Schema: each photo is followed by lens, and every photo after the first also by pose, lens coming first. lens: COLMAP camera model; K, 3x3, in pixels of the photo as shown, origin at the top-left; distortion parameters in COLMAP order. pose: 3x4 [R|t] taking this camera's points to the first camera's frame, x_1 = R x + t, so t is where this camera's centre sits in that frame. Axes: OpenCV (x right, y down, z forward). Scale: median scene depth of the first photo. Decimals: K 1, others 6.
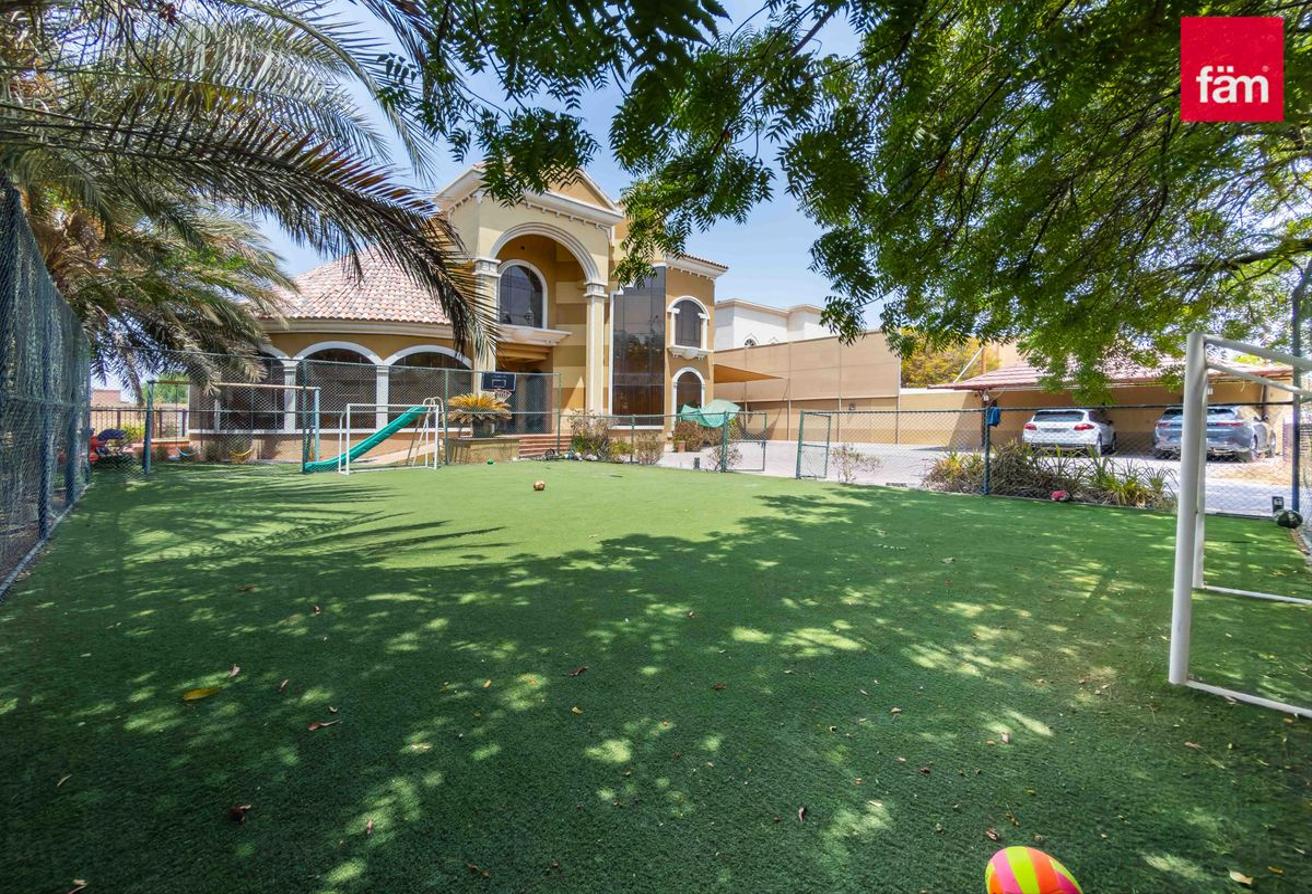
lens RADIAL K [[552.7, 0, 654.5], [0, 552.7, 438.8], [0, 0, 1]] dist [0.000461, 0.000278]
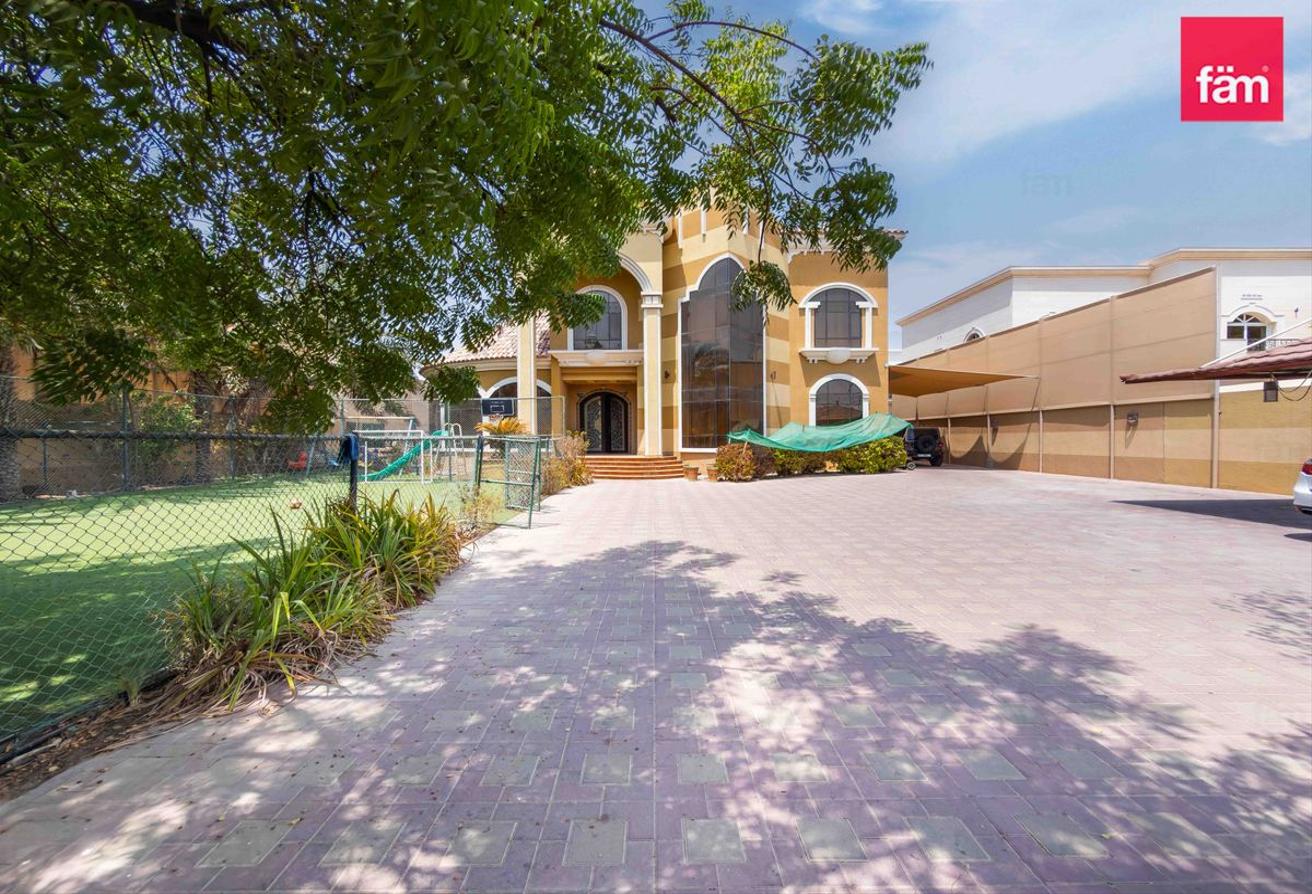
lens RADIAL K [[552.7, 0, 654.4], [0, 552.7, 447.6], [0, 0, 1]] dist [0.000461, 0.000278]
pose [[0.728004, 0.013883, -0.685432, 0.421994], [-0.021050, 0.999776, -0.002107, -0.018238], [0.685250, 0.015962, 0.728133, 0.261090]]
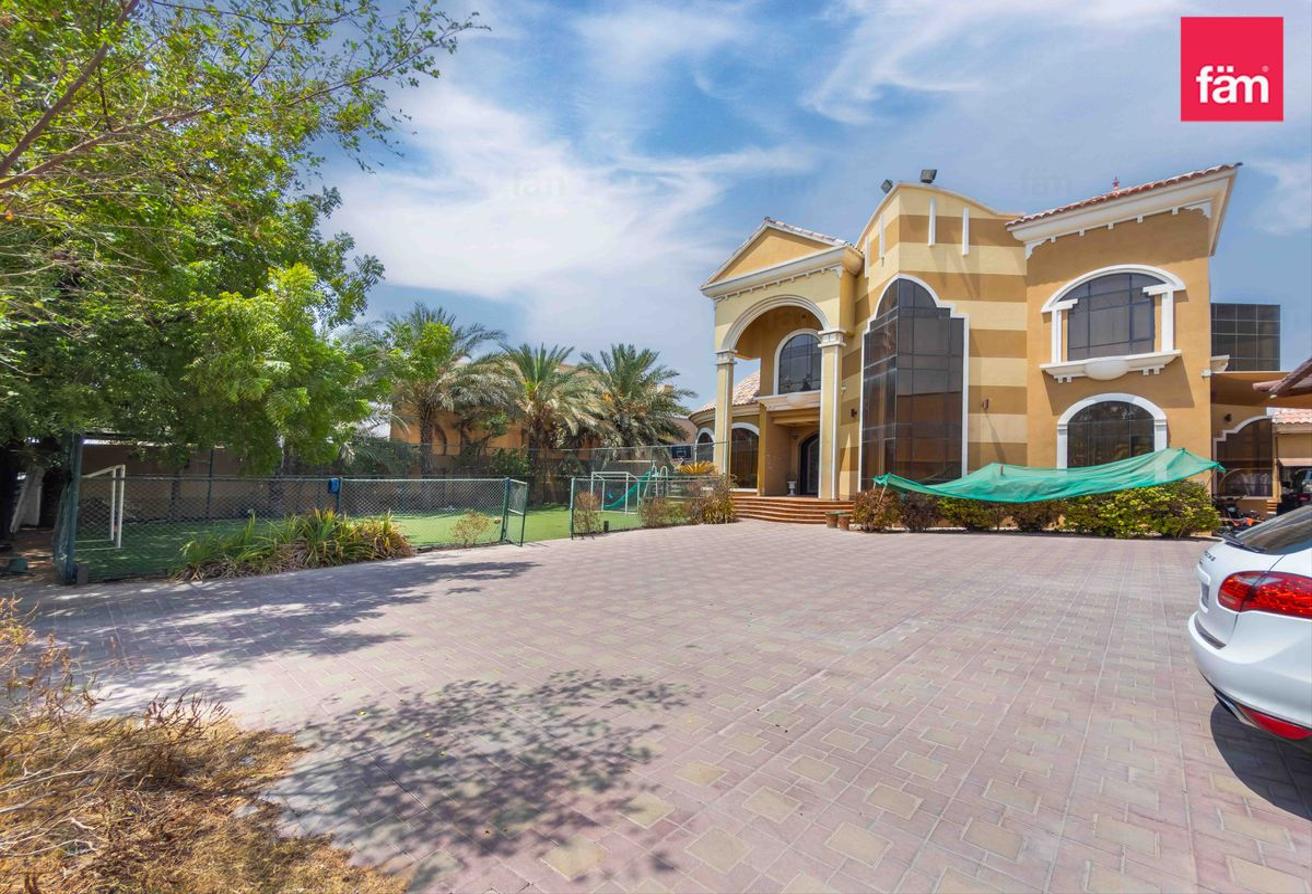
lens RADIAL K [[552.7, 0, 656.3], [0, 552.7, 455.5], [0, 0, 1]] dist [0.000461, 0.000278]
pose [[0.050433, -0.028450, -0.998322, 0.606876], [-0.037092, 0.998851, -0.030339, -0.034409], [0.998038, 0.038559, 0.049320, 0.534303]]
